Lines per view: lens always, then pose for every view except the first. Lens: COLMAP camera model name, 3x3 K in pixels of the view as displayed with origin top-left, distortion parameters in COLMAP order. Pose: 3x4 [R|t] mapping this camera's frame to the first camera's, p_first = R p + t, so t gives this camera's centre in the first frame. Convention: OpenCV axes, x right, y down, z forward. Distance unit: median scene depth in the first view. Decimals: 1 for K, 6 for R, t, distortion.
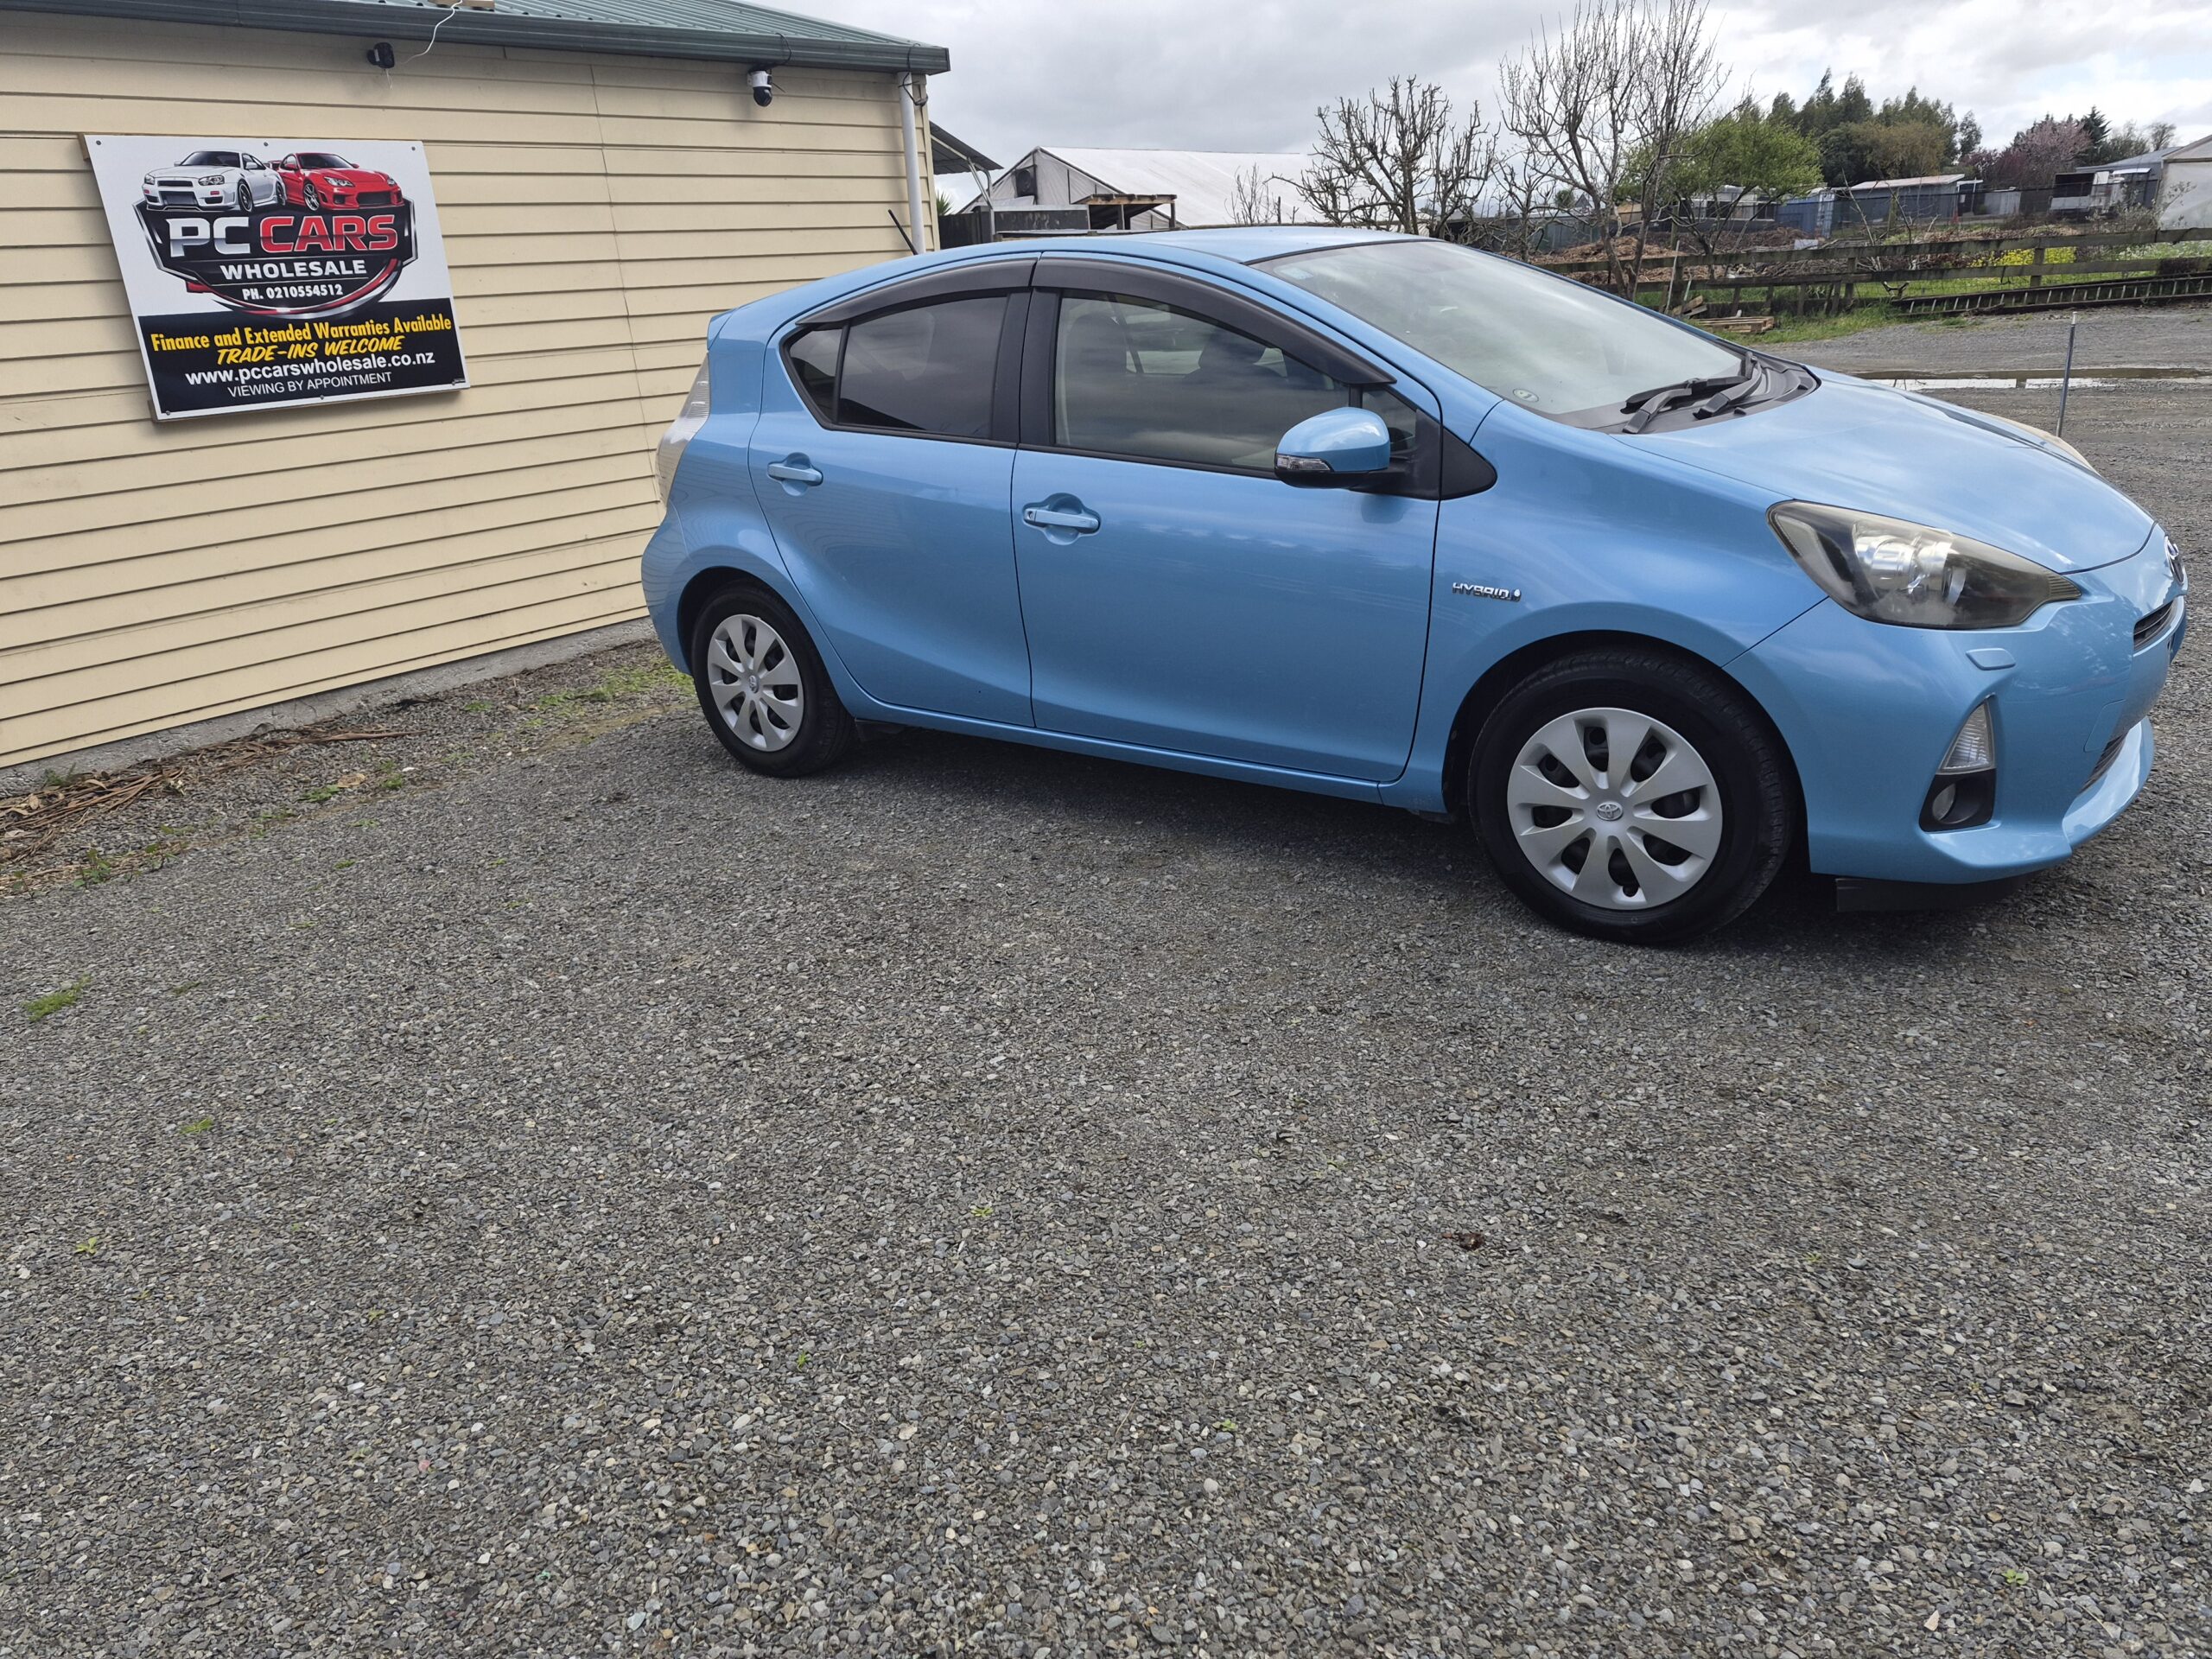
lens RADIAL K [[1515.5, 0, 1106.0], [0, 1515.5, 829.5], [0, 0, 1]] dist [0.033178, -0.024674]
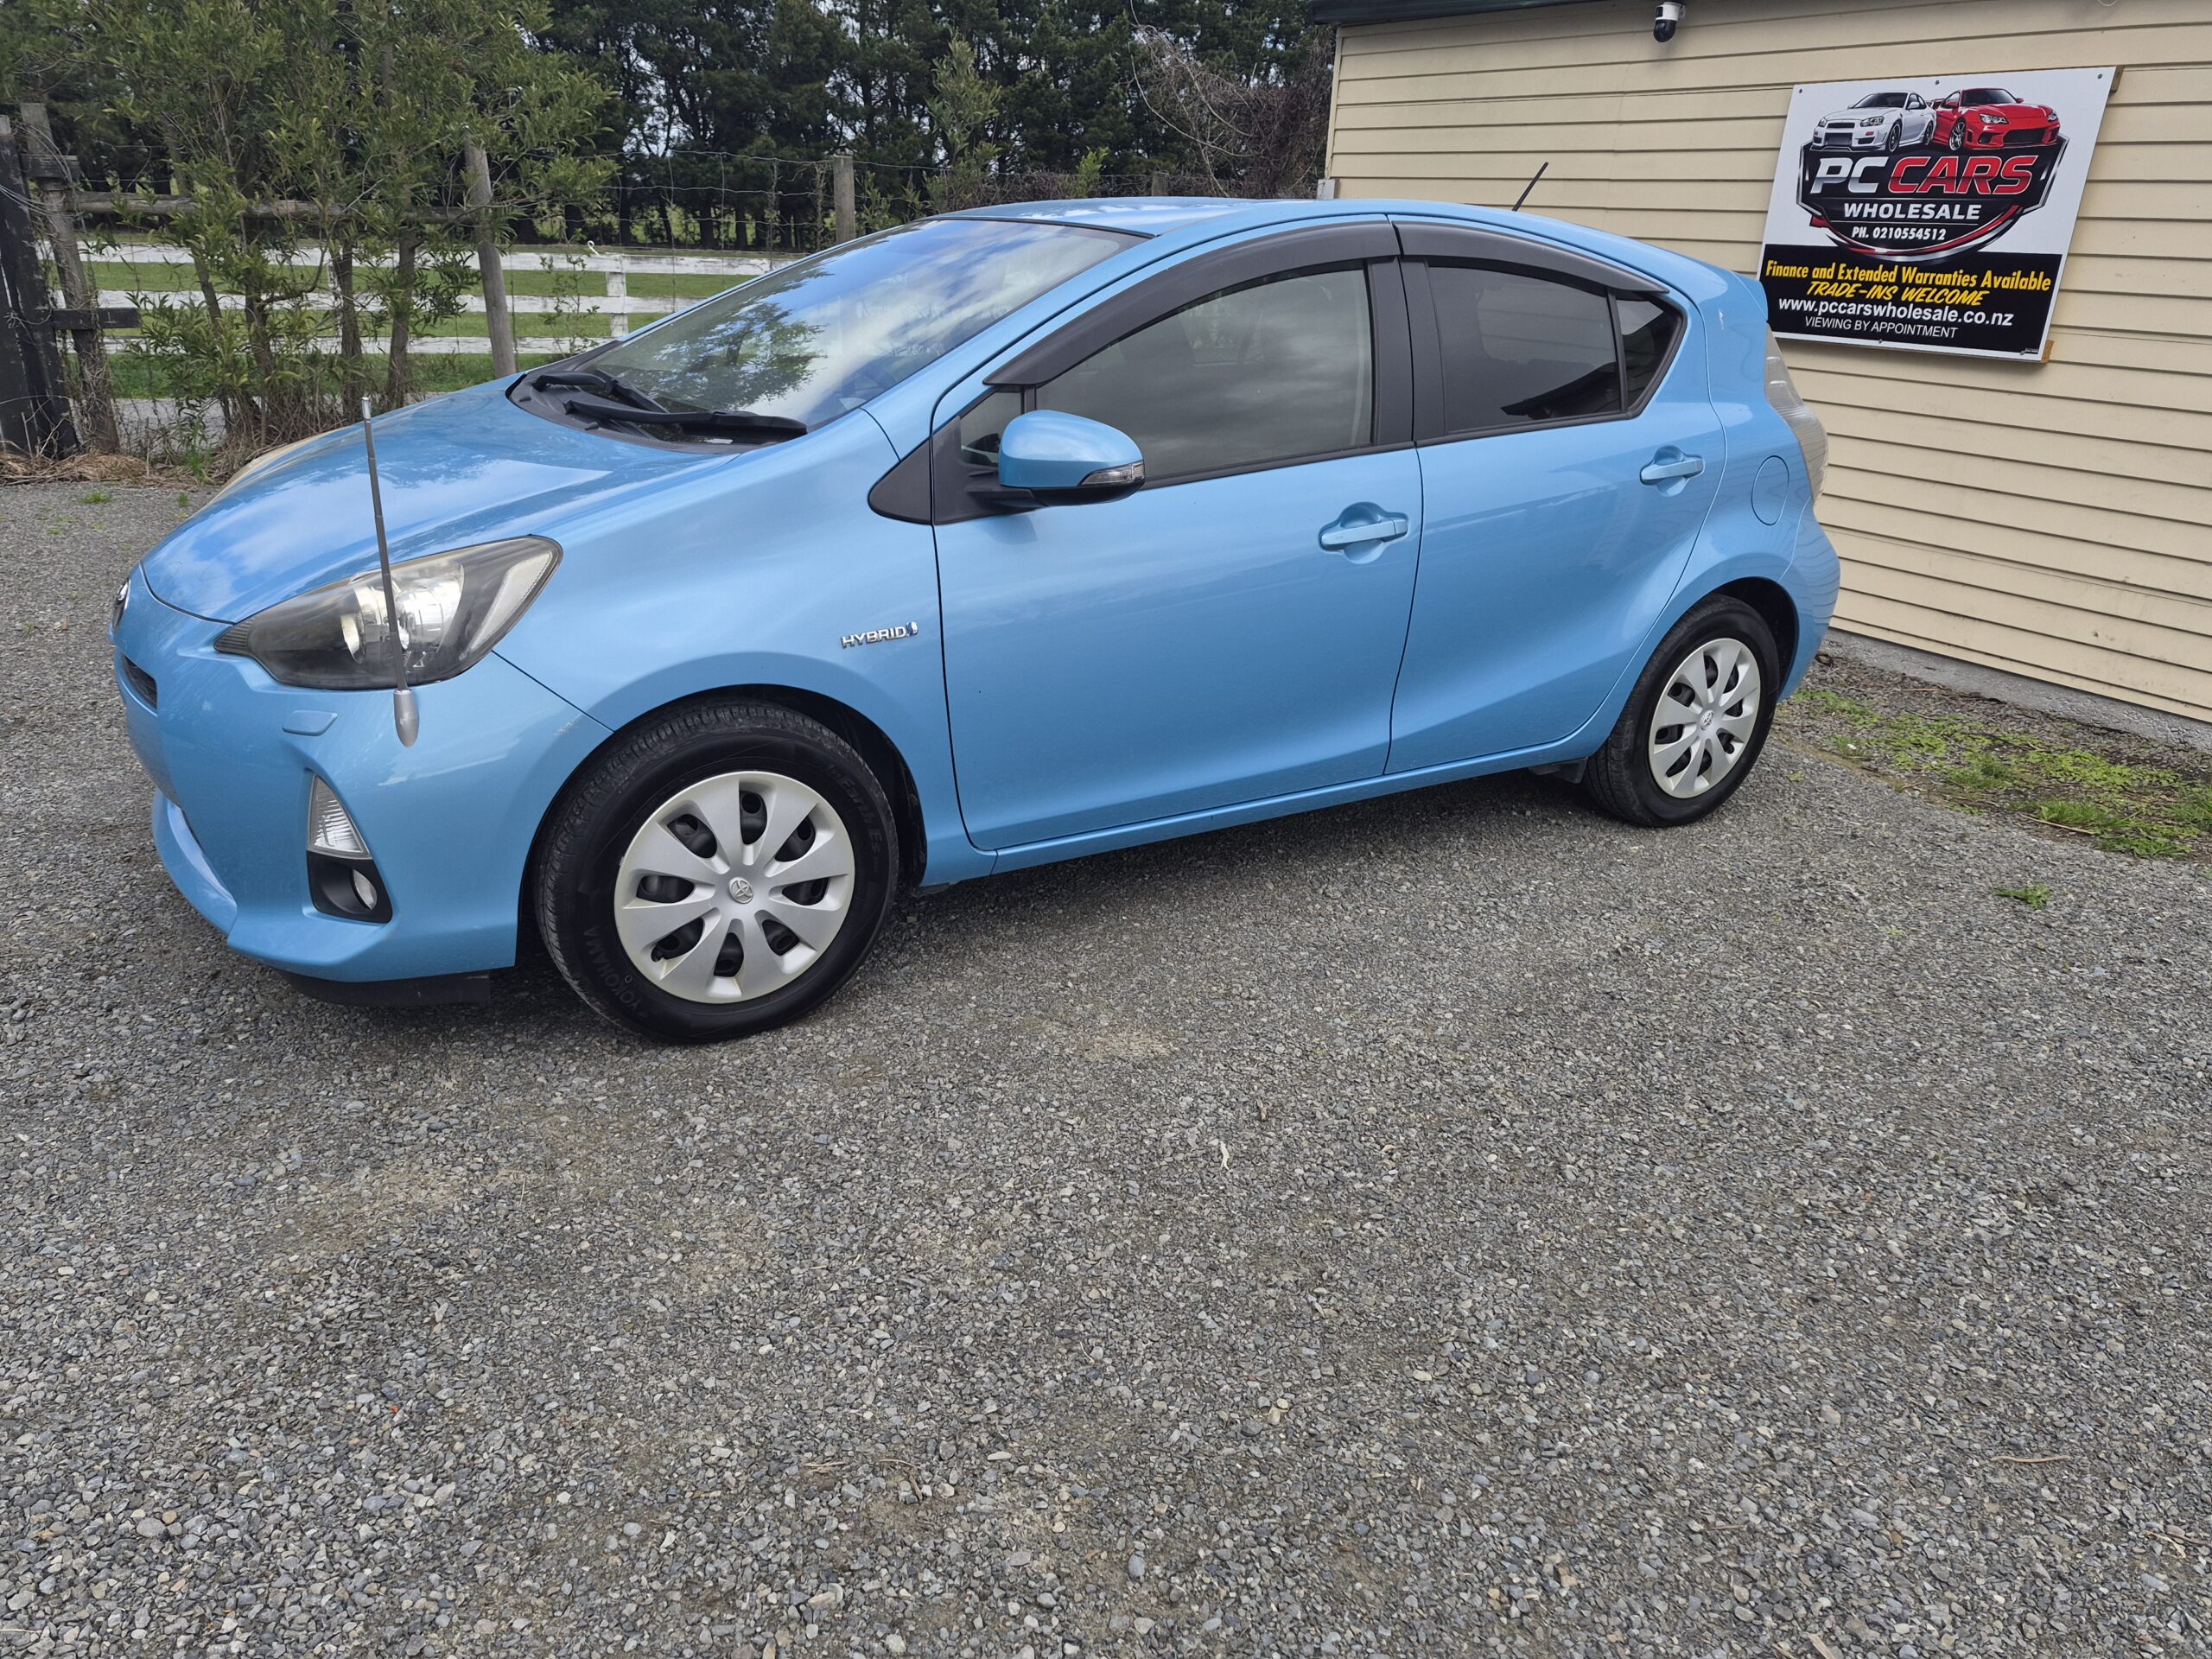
lens RADIAL K [[1535.0, 0, 1104.2], [0, 1535.0, 846.3], [0, 0, 1]] dist [0.023348, -0.013303]
pose [[-0.319436, 0.401444, -0.858372, 0.689299], [-0.350485, 0.791543, 0.500619, -0.371831], [0.880410, 0.460762, -0.112147, 0.872299]]
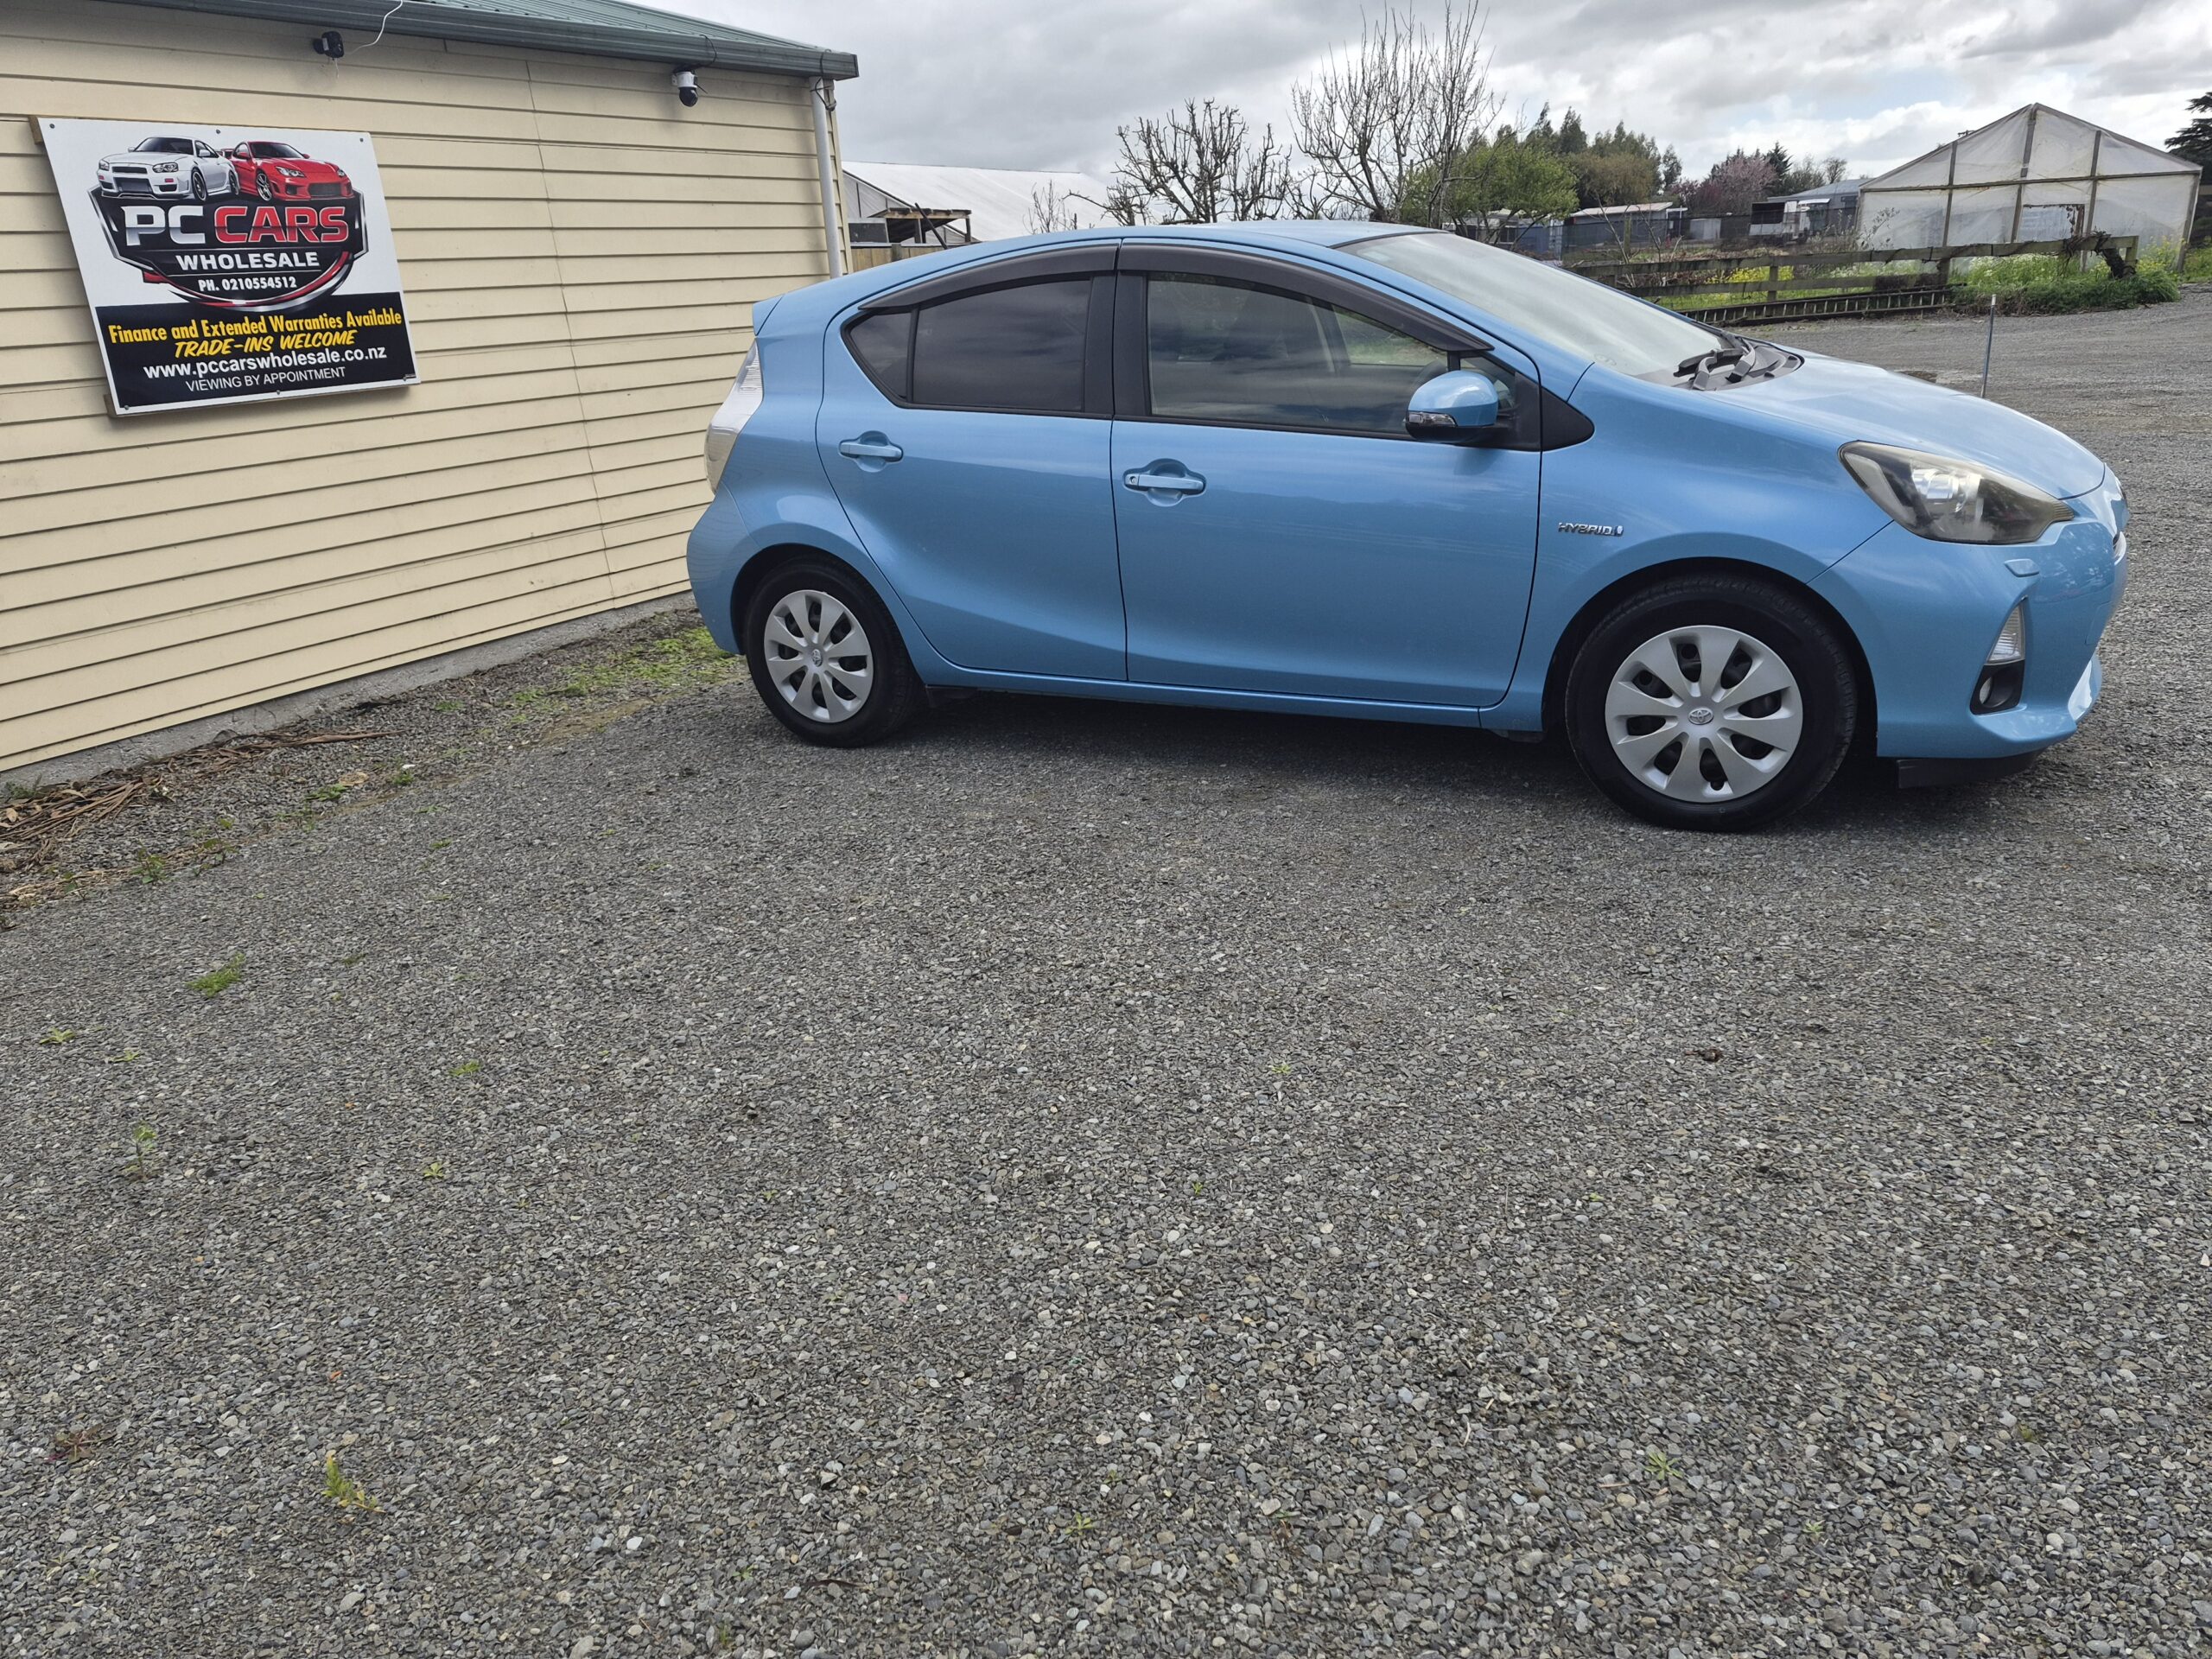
lens RADIAL K [[1509.6, 0, 1127.1], [0, 1509.6, 830.2], [0, 0, 1]] dist [0.032201, -0.021867]
pose [[0.987120, -0.050882, 0.151676, -0.149617], [0.052228, 0.998623, -0.004902, 0.030695], [-0.151218, 0.012761, 0.988418, -0.040313]]
